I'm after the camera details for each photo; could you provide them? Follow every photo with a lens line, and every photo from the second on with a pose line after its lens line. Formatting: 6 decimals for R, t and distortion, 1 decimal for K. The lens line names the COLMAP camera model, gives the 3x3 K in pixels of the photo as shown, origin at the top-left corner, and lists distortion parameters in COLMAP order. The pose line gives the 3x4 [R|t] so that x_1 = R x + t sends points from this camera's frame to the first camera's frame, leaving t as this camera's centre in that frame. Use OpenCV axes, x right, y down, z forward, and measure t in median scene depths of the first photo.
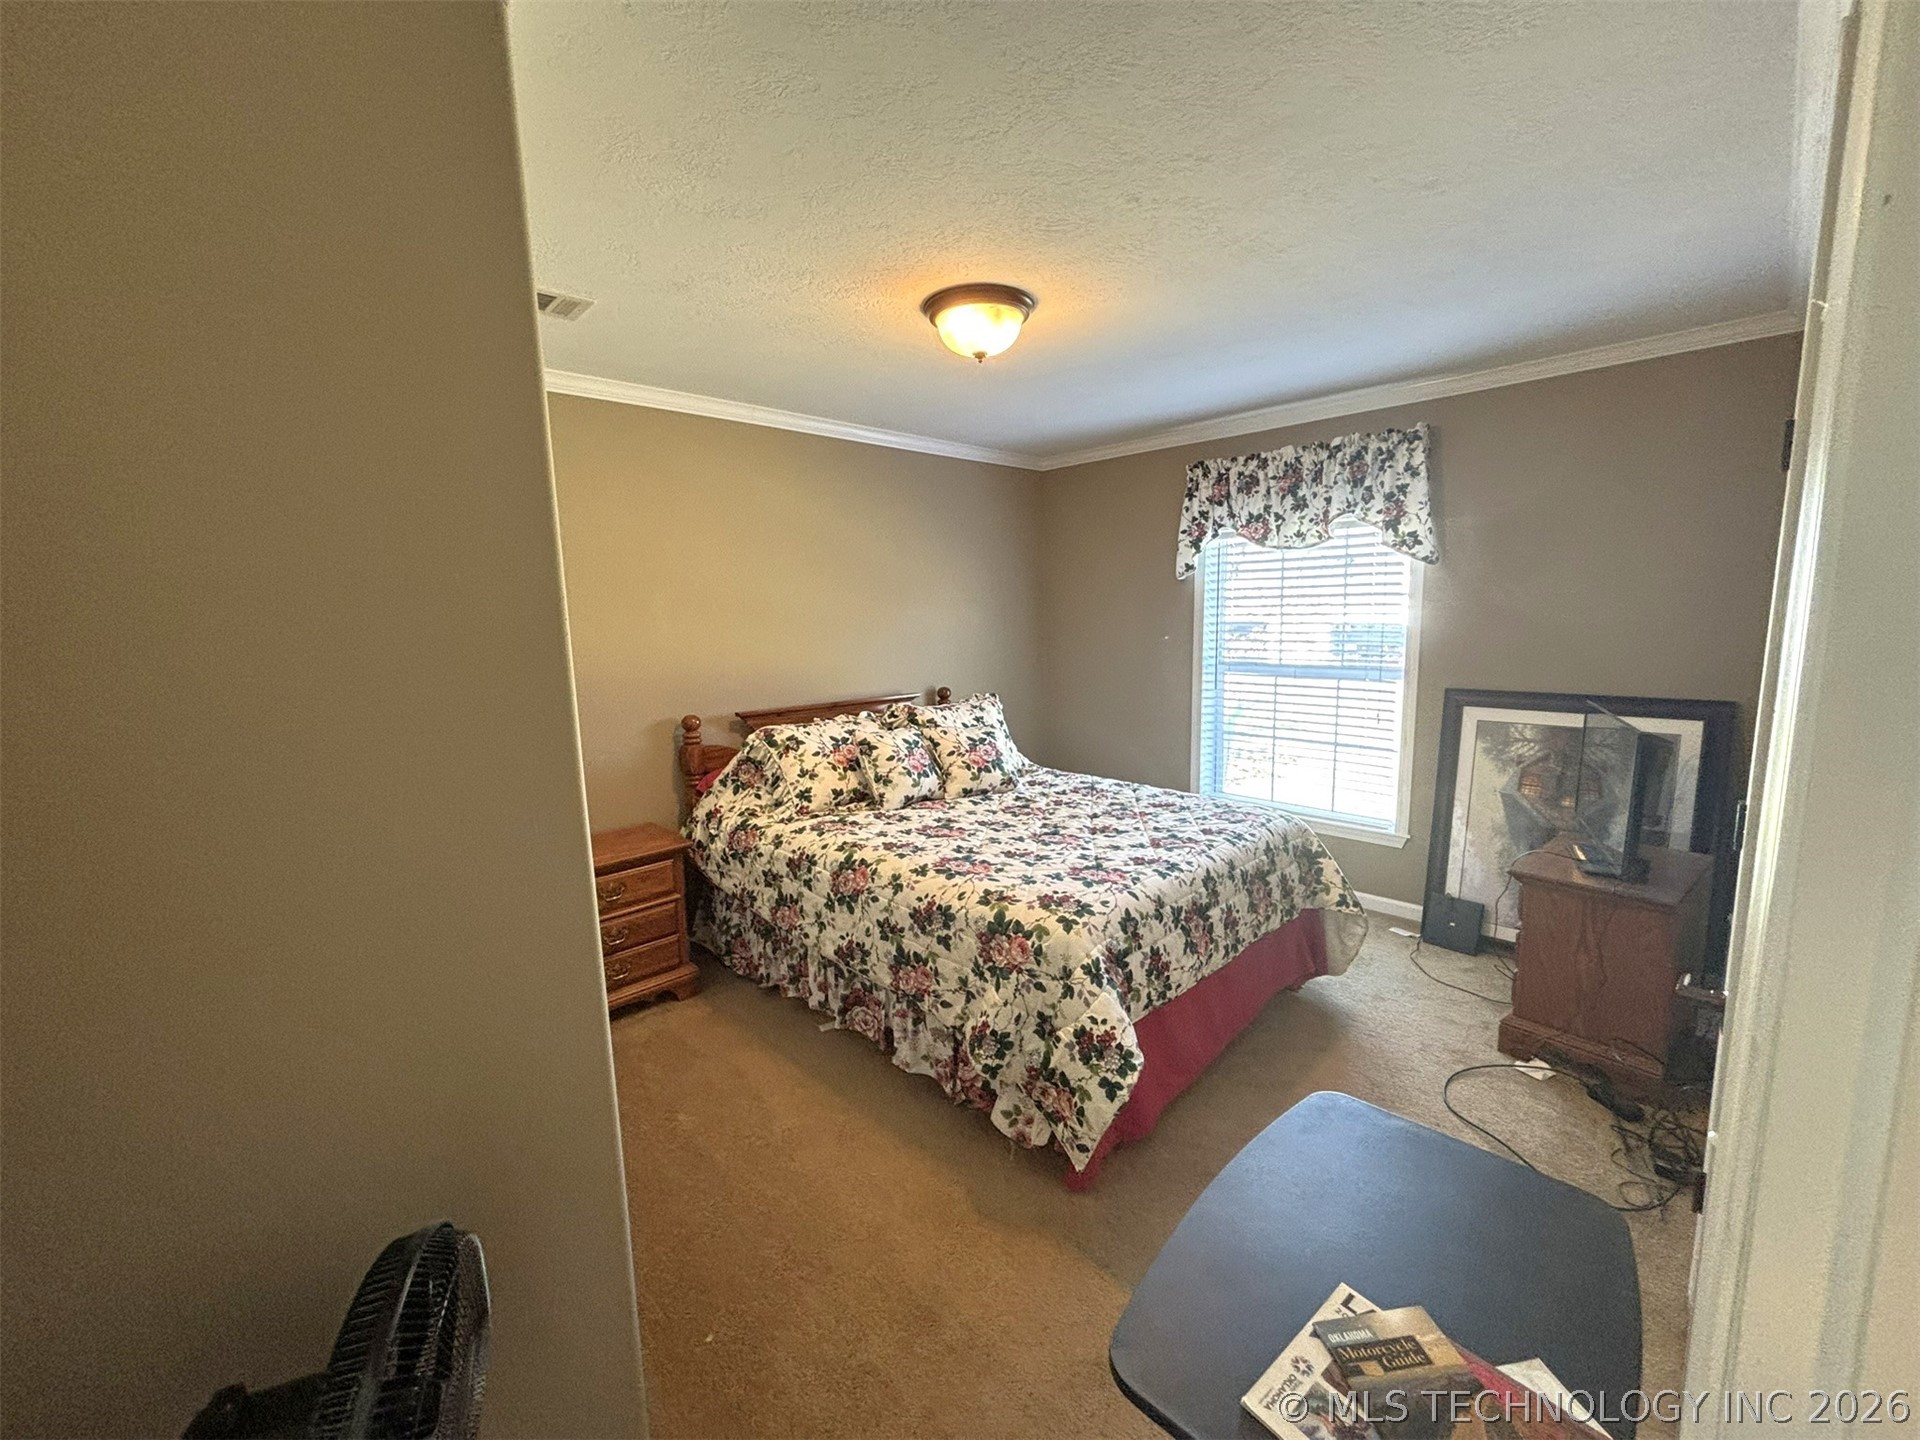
lens RADIAL K [[780.9, 0, 958.4], [0, 780.9, 716.5], [0, 0, 1]] dist [0.000669, 0.000006]
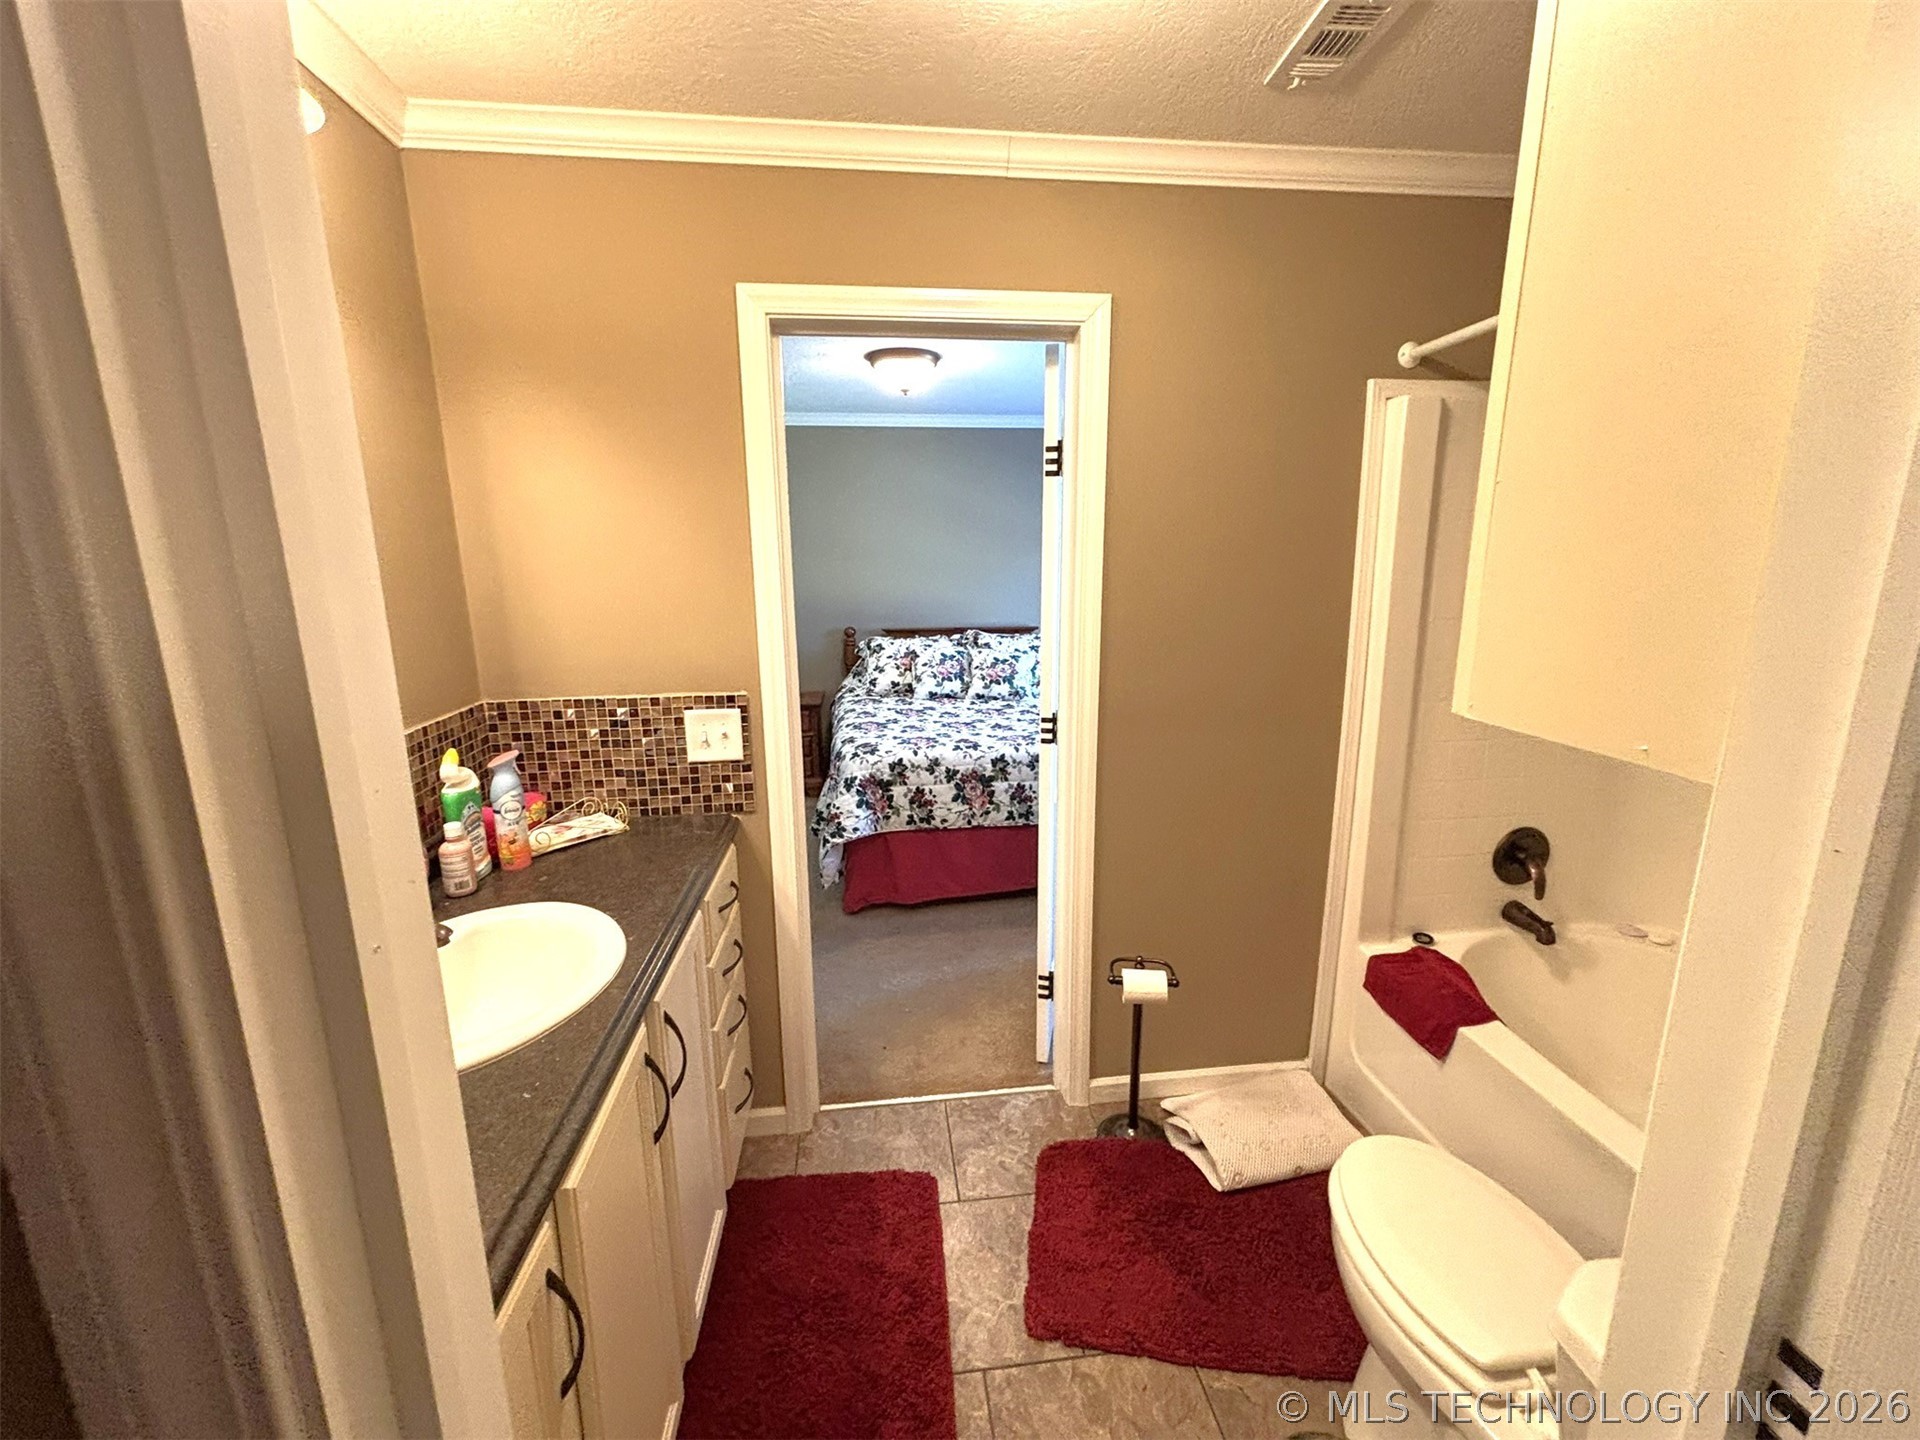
lens RADIAL K [[780.9, 0, 964.3], [0, 780.9, 720.5], [0, 0, 1]] dist [0.000669, 0.000006]
pose [[0.795654, 0.138988, -0.589591, 0.834104], [-0.096216, 0.989962, 0.103526, -0.000608], [0.598062, -0.025643, 0.801040, -0.116826]]
